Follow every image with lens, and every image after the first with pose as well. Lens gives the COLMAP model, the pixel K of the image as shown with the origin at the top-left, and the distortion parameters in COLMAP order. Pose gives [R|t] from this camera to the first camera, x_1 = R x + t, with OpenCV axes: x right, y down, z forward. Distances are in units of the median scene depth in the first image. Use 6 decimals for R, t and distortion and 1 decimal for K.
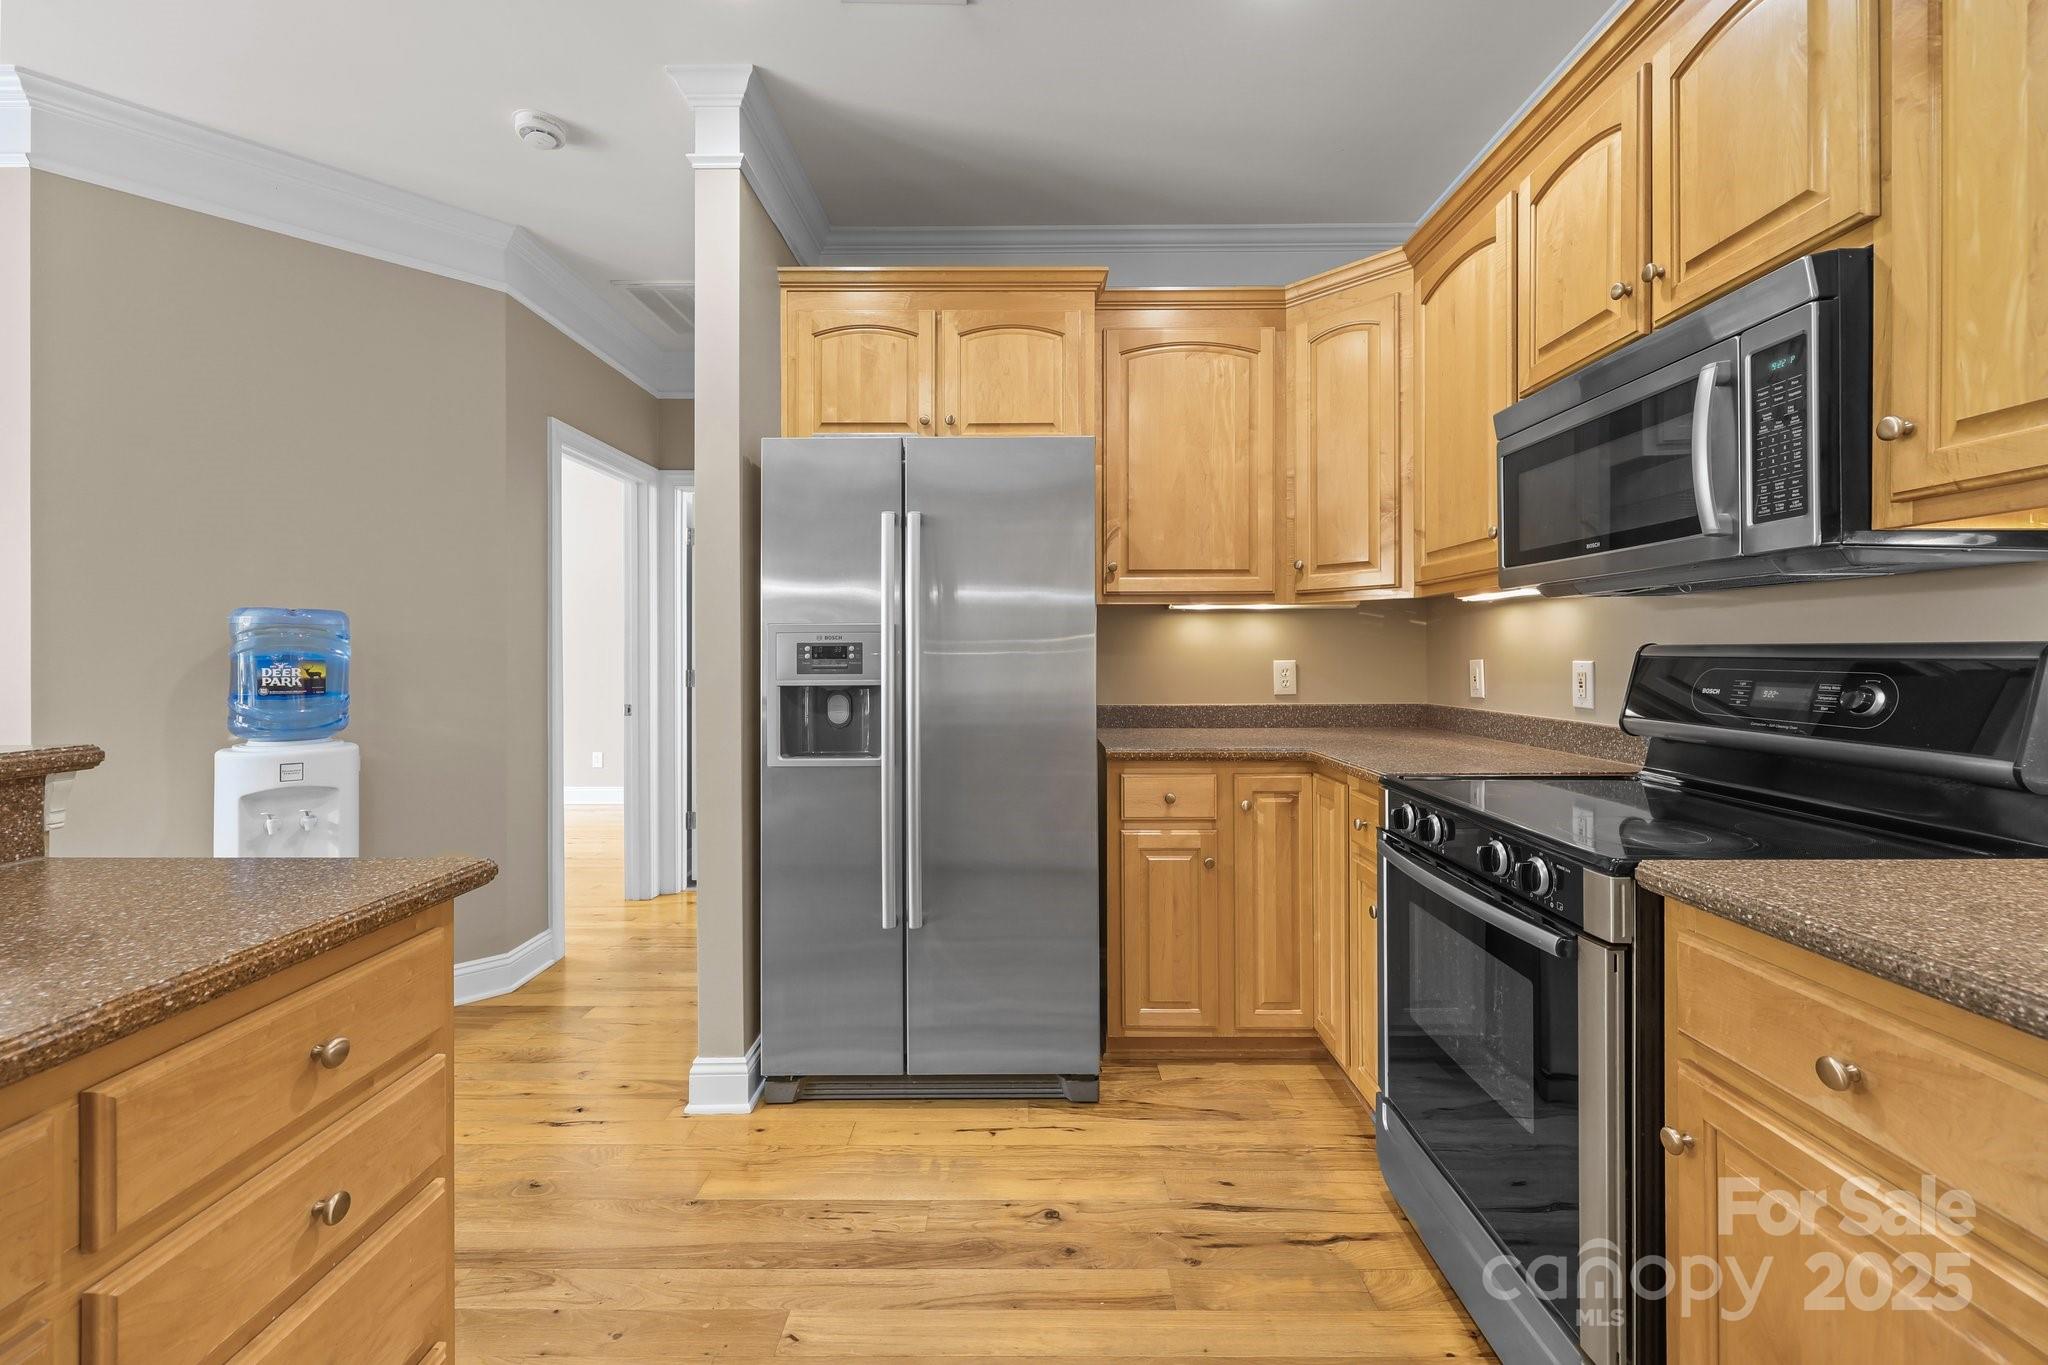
lens RADIAL K [[837.4, 0, 1021.2], [0, 837.4, 652.6], [0, 0, 1]] dist [0.002625, 0.000198]
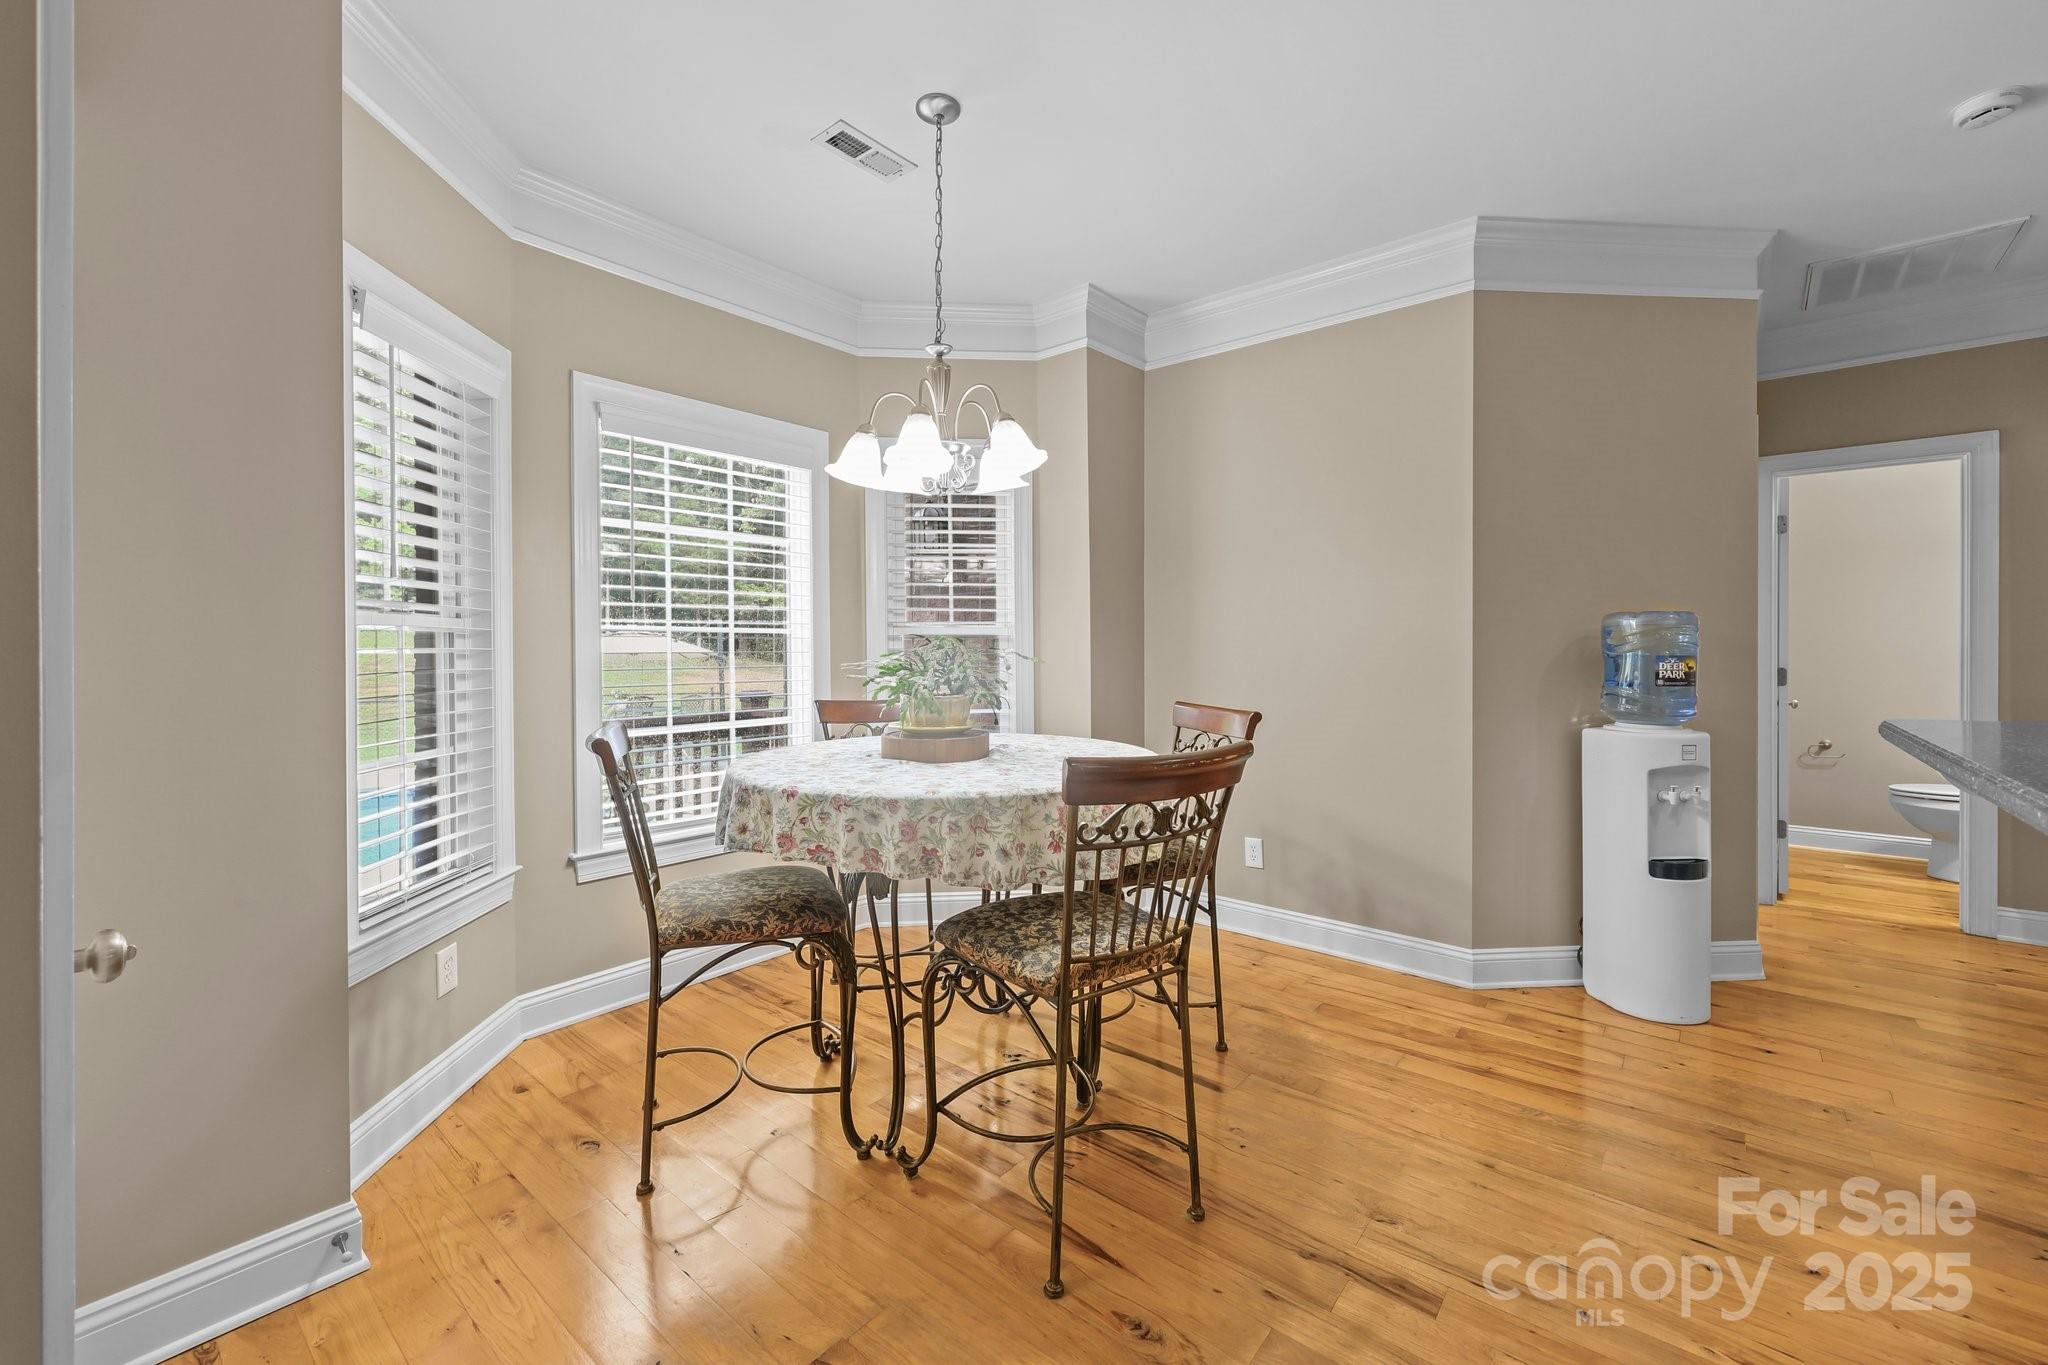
lens RADIAL K [[837.4, 0, 1039.4], [0, 837.4, 643.9], [0, 0, 1]] dist [0.002625, 0.000198]
pose [[0.772454, -0.000771, -0.635070, -0.860469], [0.000192, 1.000000, -0.000980, -0.006922], [0.635070, 0.000636, 0.772454, -0.483021]]
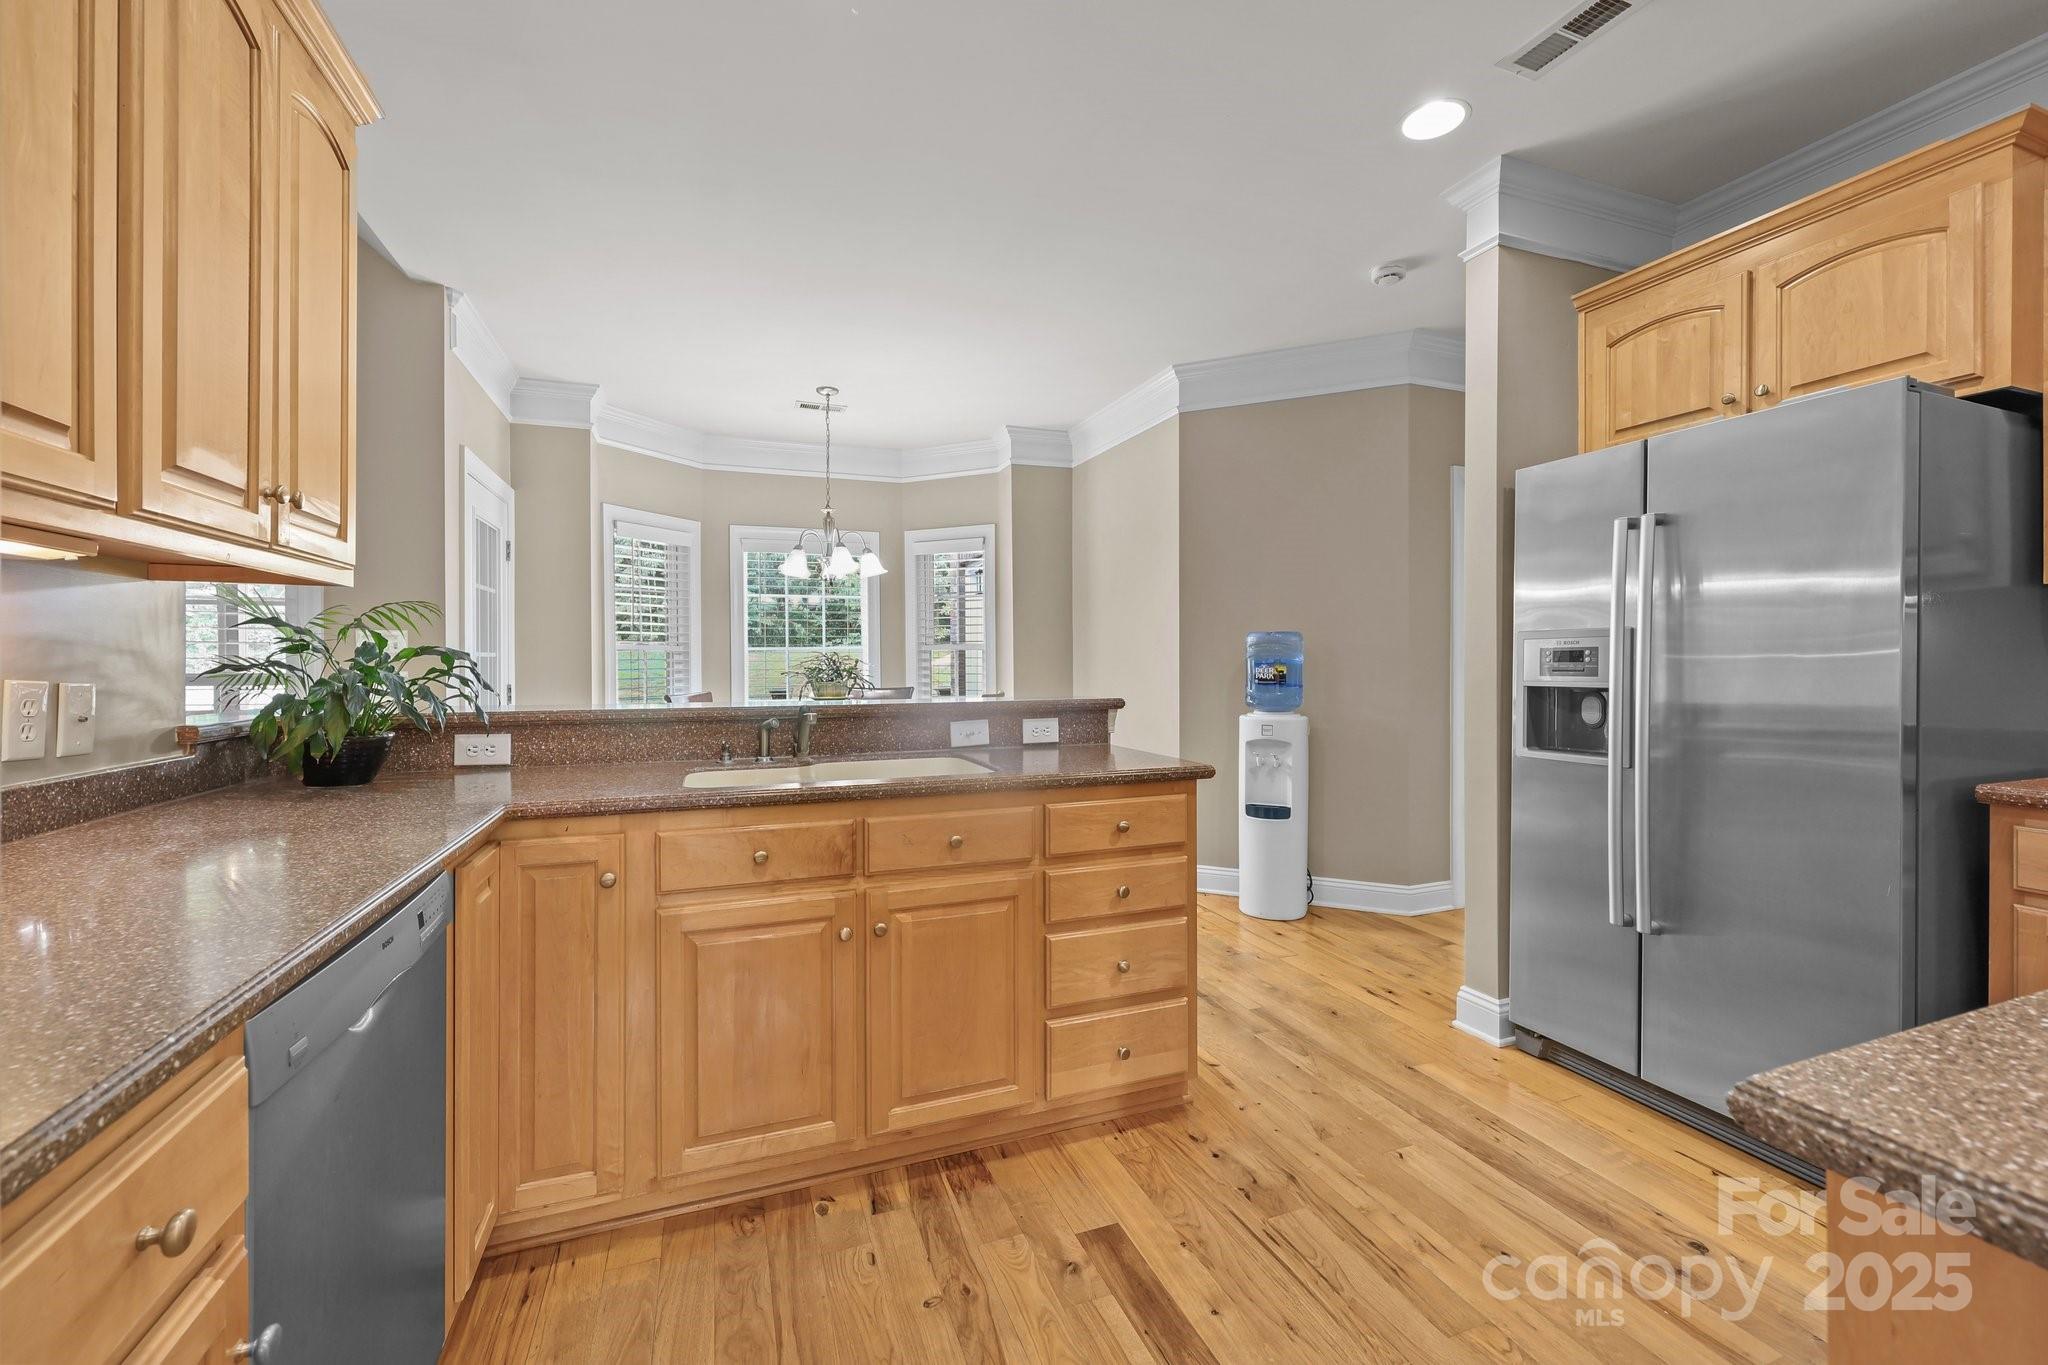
lens RADIAL K [[837.4, 0, 1023.0], [0, 837.4, 665.9], [0, 0, 1]] dist [0.002625, 0.000198]
pose [[0.355028, 0.005060, -0.934842, 0.529167], [0.002581, 0.999976, 0.006393, 0.003323], [0.934852, -0.004682, 0.355006, -0.041068]]
